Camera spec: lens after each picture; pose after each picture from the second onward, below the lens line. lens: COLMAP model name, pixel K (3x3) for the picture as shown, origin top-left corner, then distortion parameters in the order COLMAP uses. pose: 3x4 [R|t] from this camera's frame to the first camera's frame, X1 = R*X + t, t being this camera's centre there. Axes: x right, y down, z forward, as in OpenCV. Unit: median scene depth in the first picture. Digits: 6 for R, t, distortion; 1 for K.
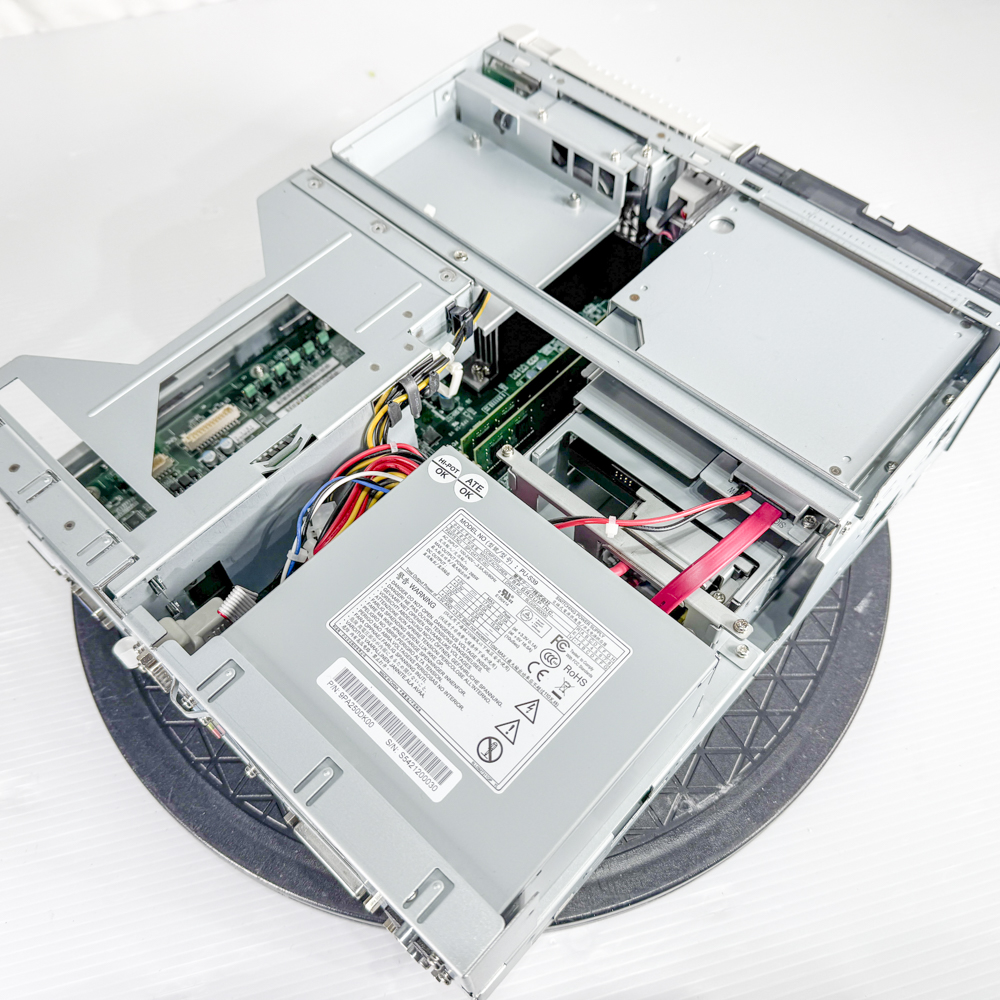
lens RADIAL K [[977.0, 0, 518.3], [0, 977.0, 488.1], [0, 0, 1]] dist [0.003472, 0.000000]
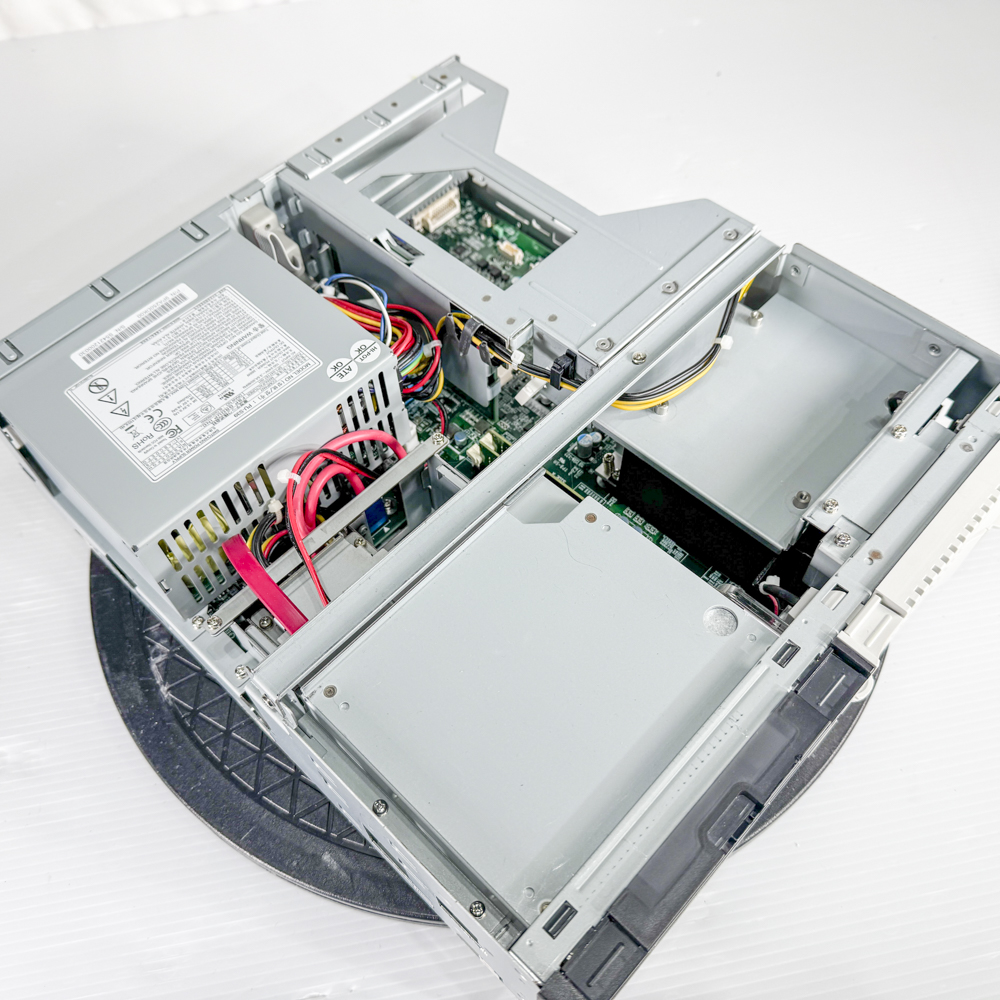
lens RADIAL K [[977.0, 0, 508.6], [0, 977.0, 502.9], [0, 0, 1]] dist [0.003472, 0.000000]
pose [[-0.017226, 0.849108, -0.527938, 0.699222], [-0.828771, 0.283250, 0.482606, -0.686514], [0.559323, 0.445853, 0.698837, 0.426527]]
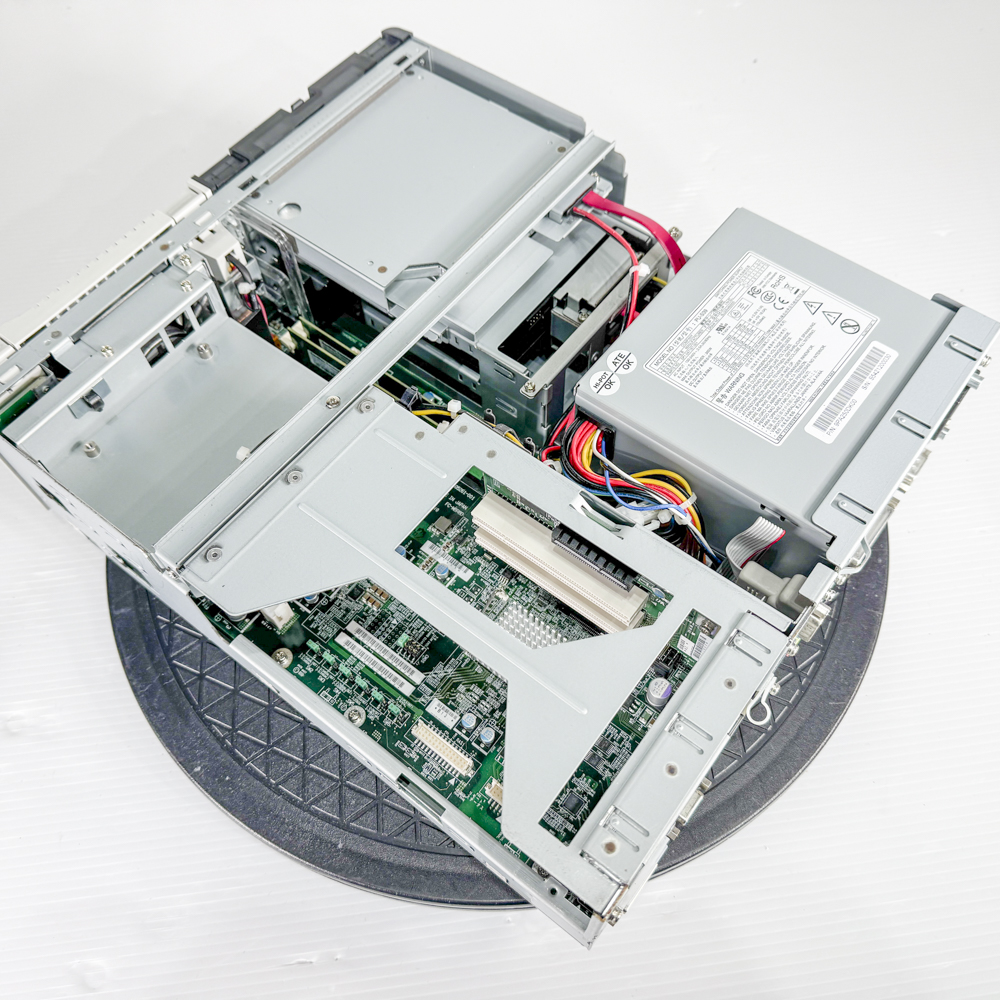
lens RADIAL K [[977.0, 0, 490.4], [0, 977.0, 496.8], [0, 0, 1]] dist [0.003472, 0.000000]
pose [[-0.072326, -0.855721, 0.512357, -0.799284], [0.857754, 0.208767, 0.469760, -0.670380], [-0.508947, 0.473453, 0.718899, 0.358029]]
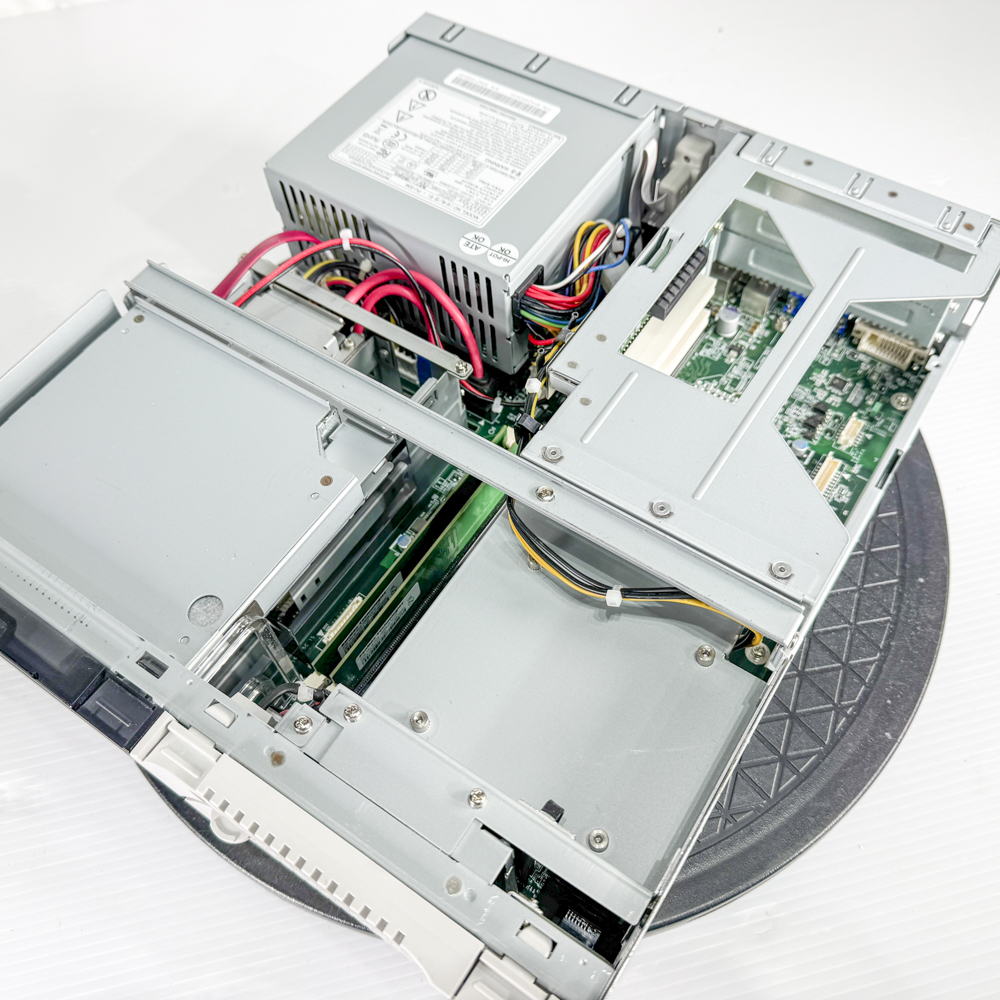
lens RADIAL K [[977.0, 0, 503.5], [0, 977.0, 497.1], [0, 0, 1]] dist [0.003472, 0.000000]
pose [[-0.986910, 0.158790, -0.028170, -0.004225], [-0.093367, -0.420165, 0.902632, -1.182759], [0.131493, 0.893447, 0.429491, 0.837199]]
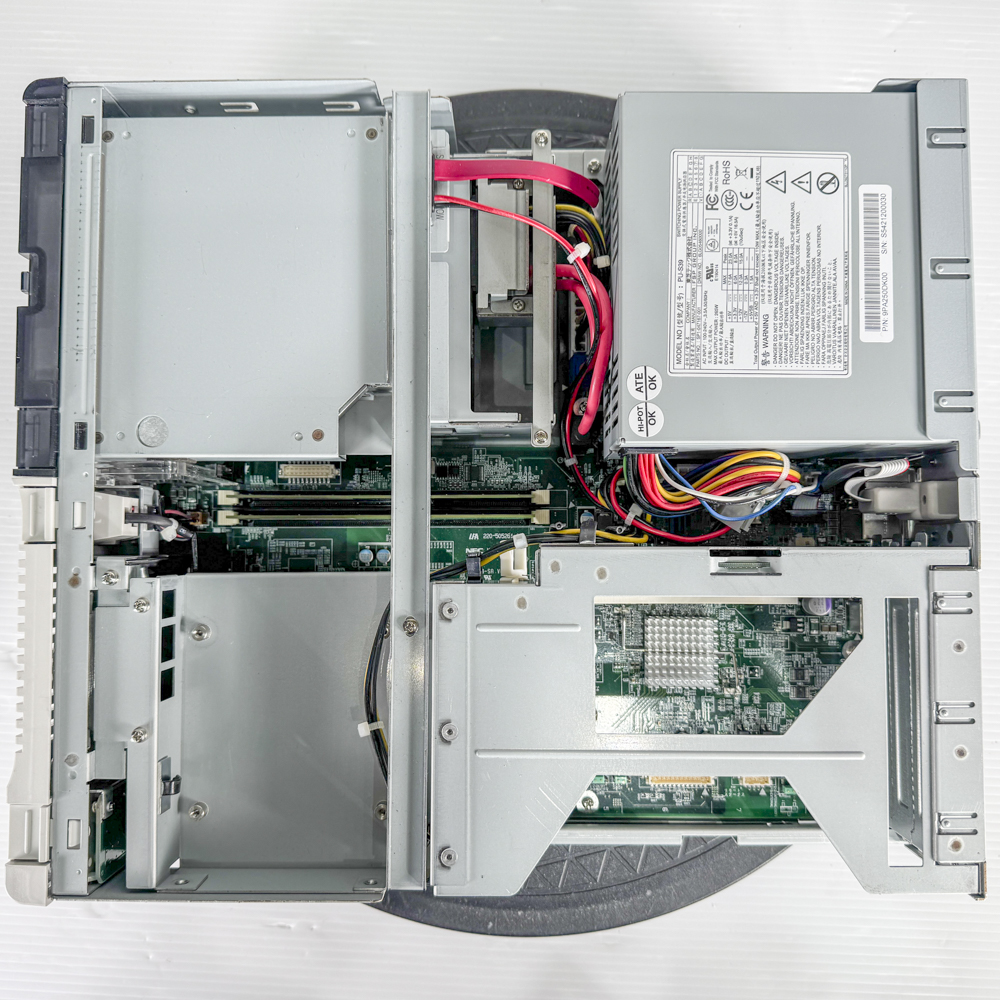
lens RADIAL K [[977.0, 0, 492.8], [0, 977.0, 499.8], [0, 0, 1]] dist [0.003472, 0.000000]
pose [[-0.673892, -0.736051, 0.064023, -0.100346], [0.636732, -0.534629, 0.555647, -0.743659], [-0.374756, 0.415211, 0.828950, 0.316655]]
